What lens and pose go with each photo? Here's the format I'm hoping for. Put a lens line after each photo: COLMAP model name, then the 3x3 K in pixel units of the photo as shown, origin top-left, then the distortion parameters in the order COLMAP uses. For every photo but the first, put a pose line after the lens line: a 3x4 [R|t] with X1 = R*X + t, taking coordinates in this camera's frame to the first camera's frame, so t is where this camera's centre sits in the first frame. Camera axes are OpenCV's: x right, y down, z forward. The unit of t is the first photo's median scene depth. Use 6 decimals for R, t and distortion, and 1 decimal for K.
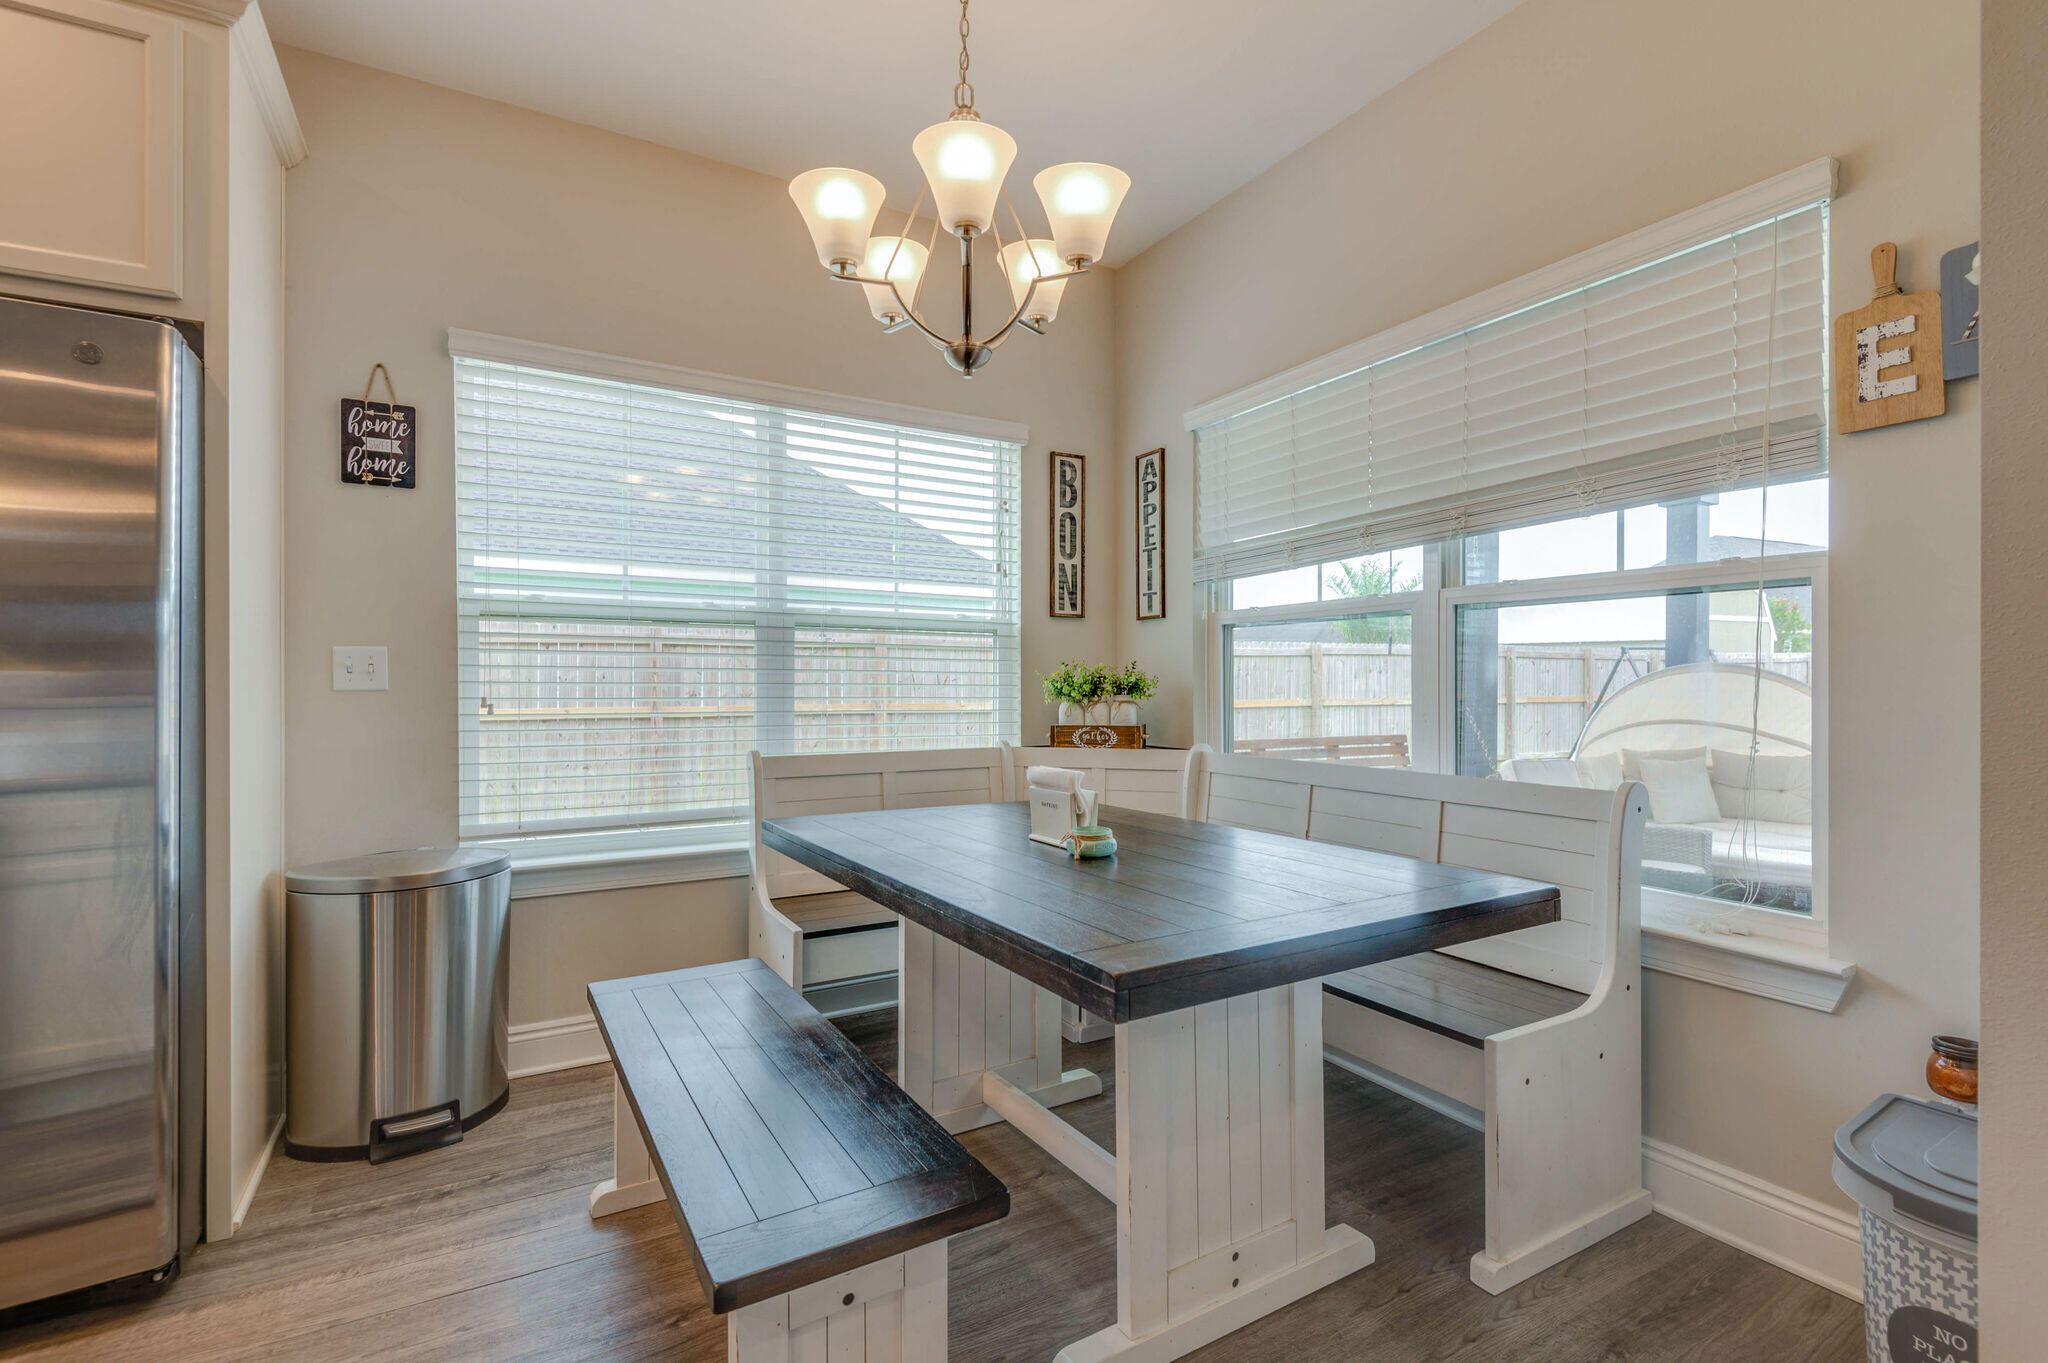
lens RADIAL K [[938.4, 0, 1016.6], [0, 938.4, 694.8], [0, 0, 1]] dist [0.021188, -0.012148]
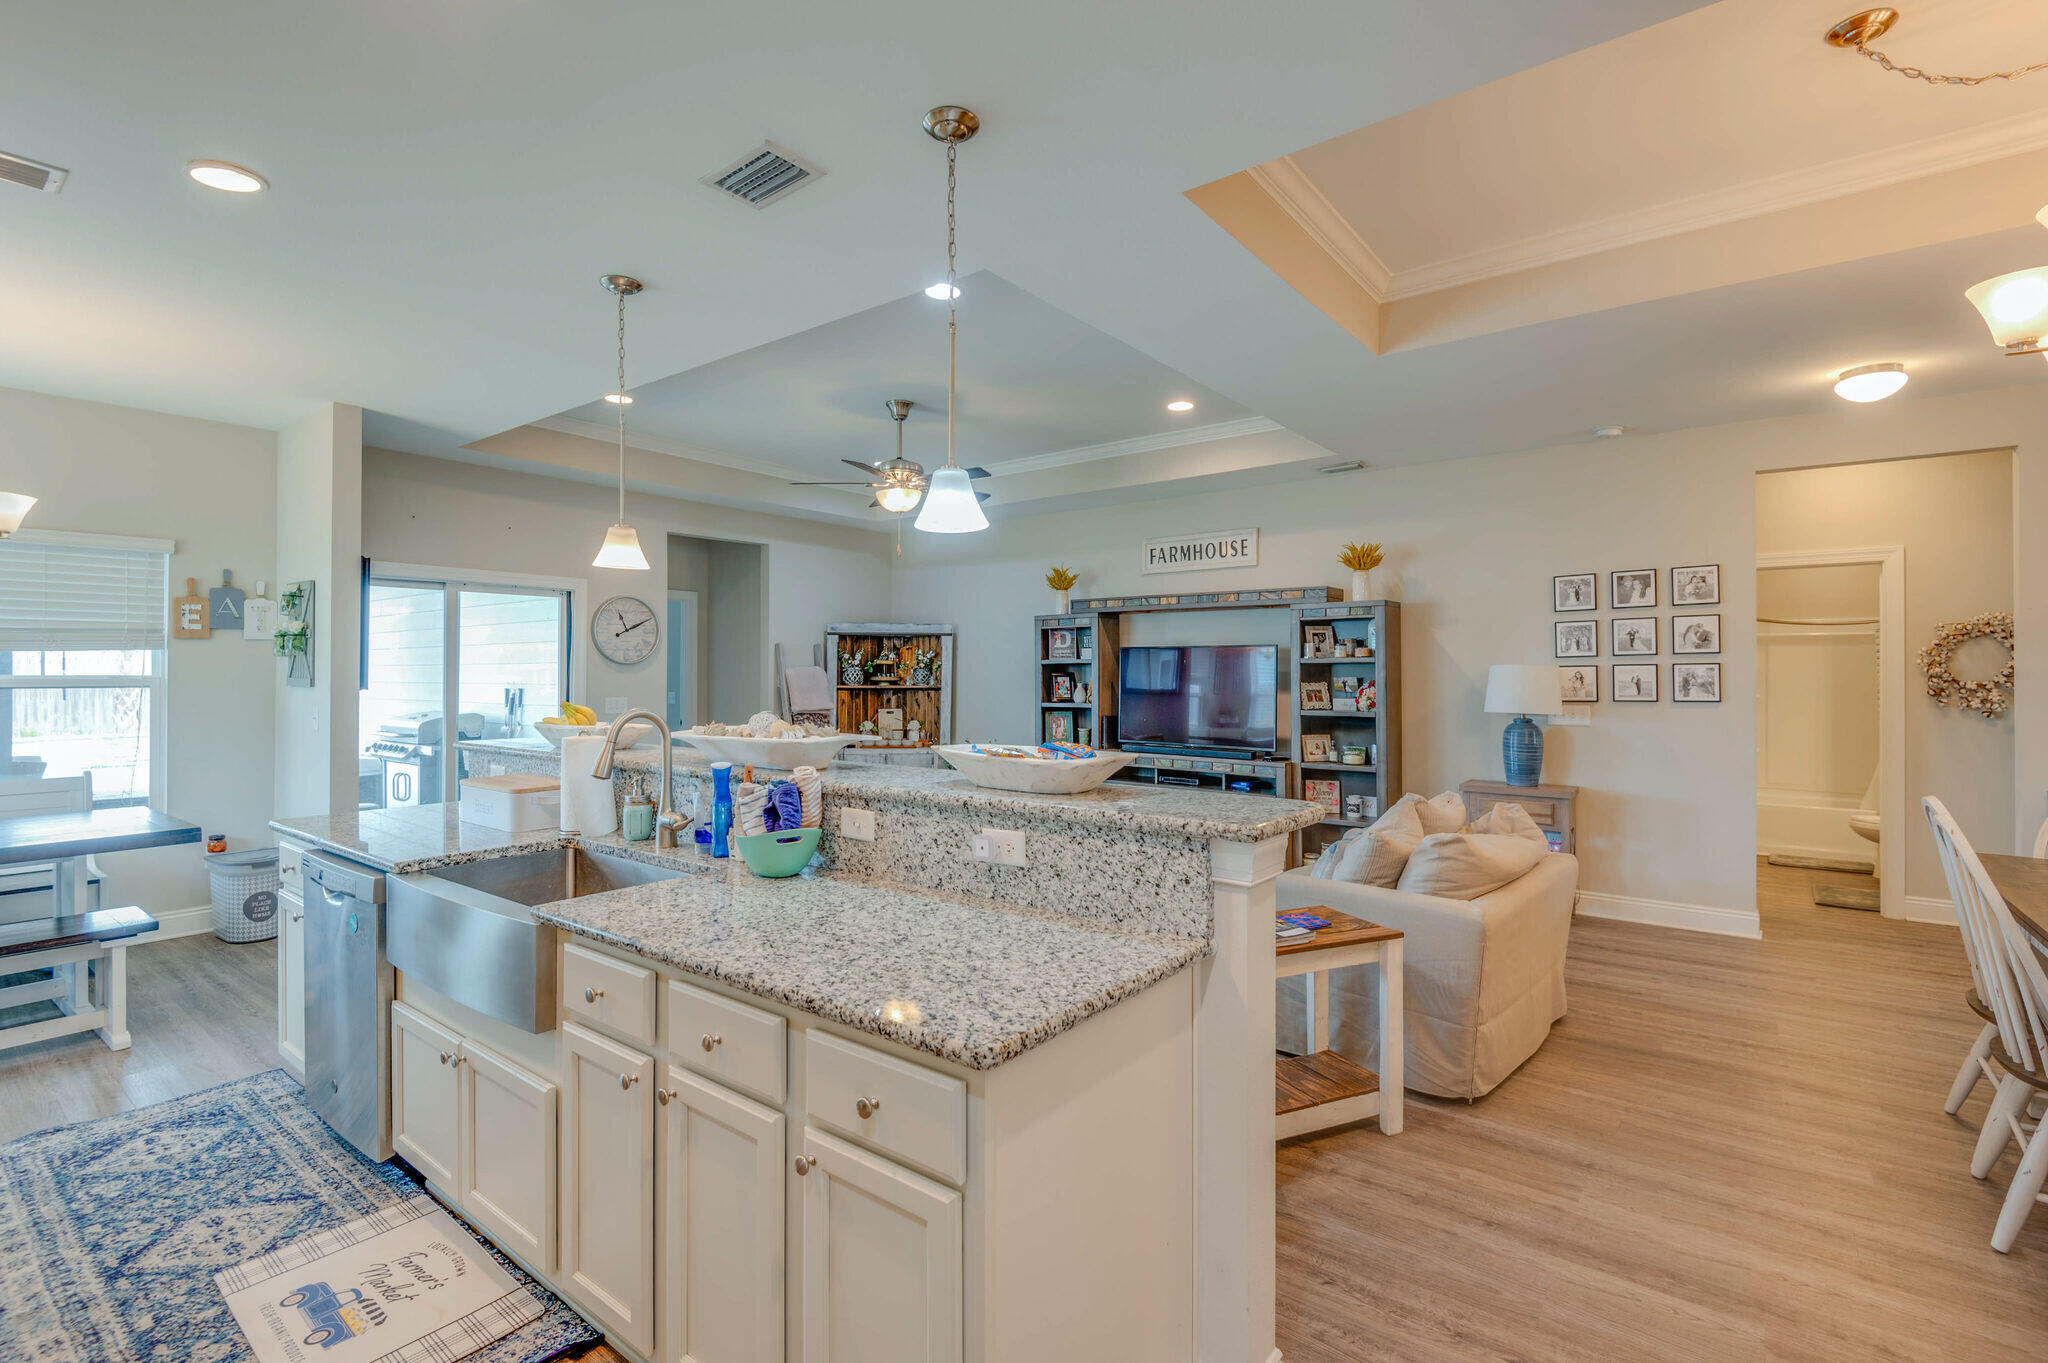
lens RADIAL K [[938.4, 0, 1007.4], [0, 938.4, 666.7], [0, 0, 1]] dist [0.021188, -0.012148]
pose [[-0.362588, 0.011143, 0.931883, -1.385501], [0.013851, 0.999882, -0.006567, -0.073092], [-0.931847, 0.010527, -0.362700, -0.148031]]
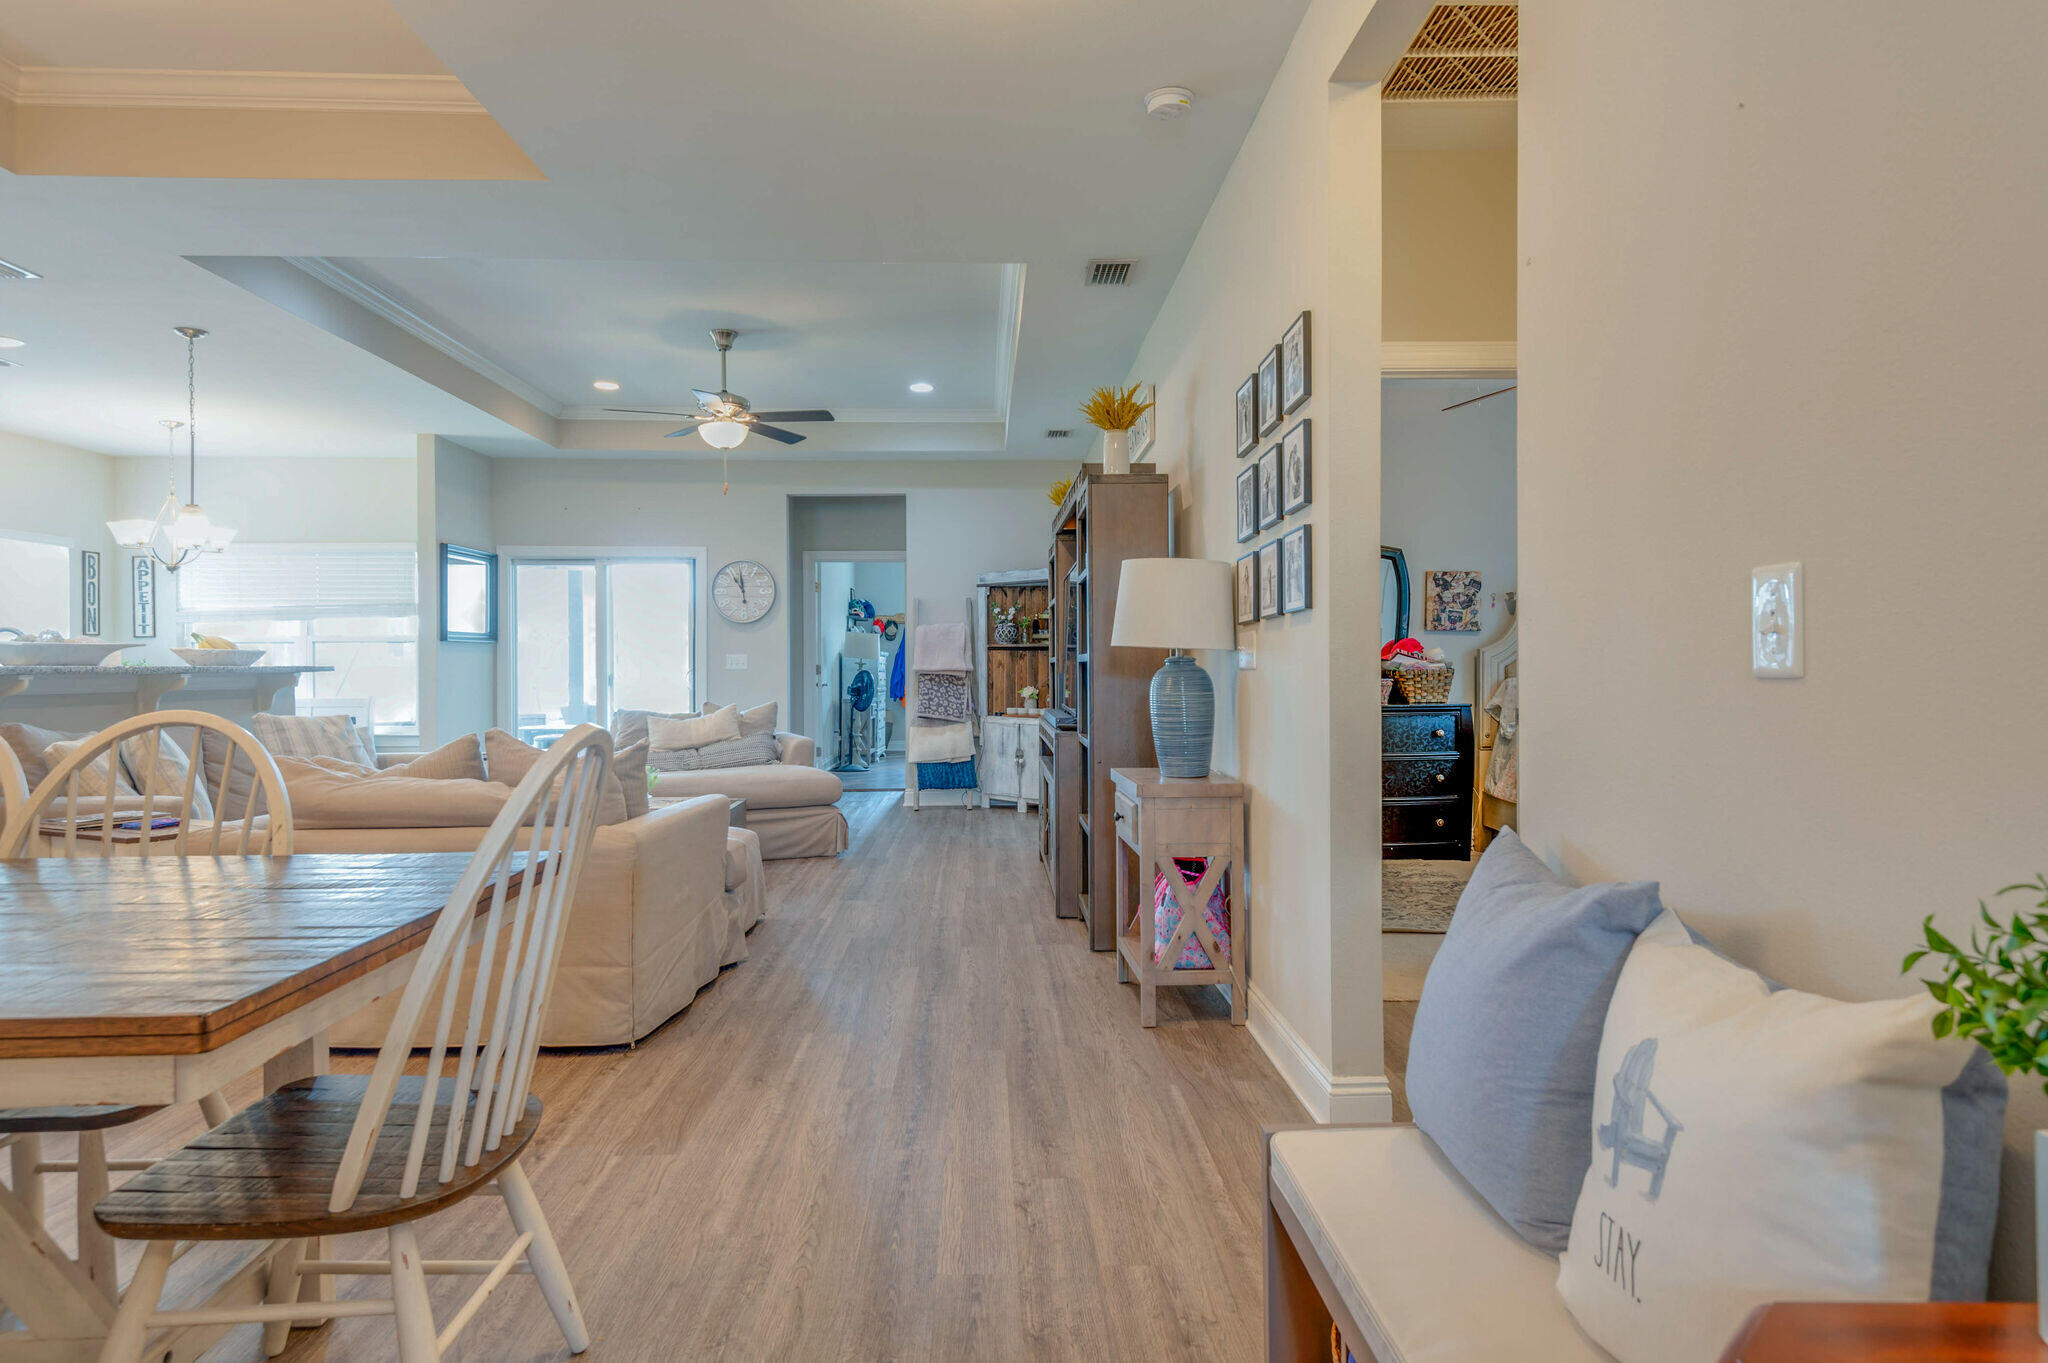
lens RADIAL K [[1155.9, 0, 1016.7], [0, 1155.9, 672.2], [0, 0, 1]] dist [0.017739, -0.000492]
pose [[0.477391, -0.001549, 0.878690, -1.244174], [0.014093, 0.999883, -0.005894, 0.037059], [-0.878578, 0.015197, 0.477357, -1.968807]]
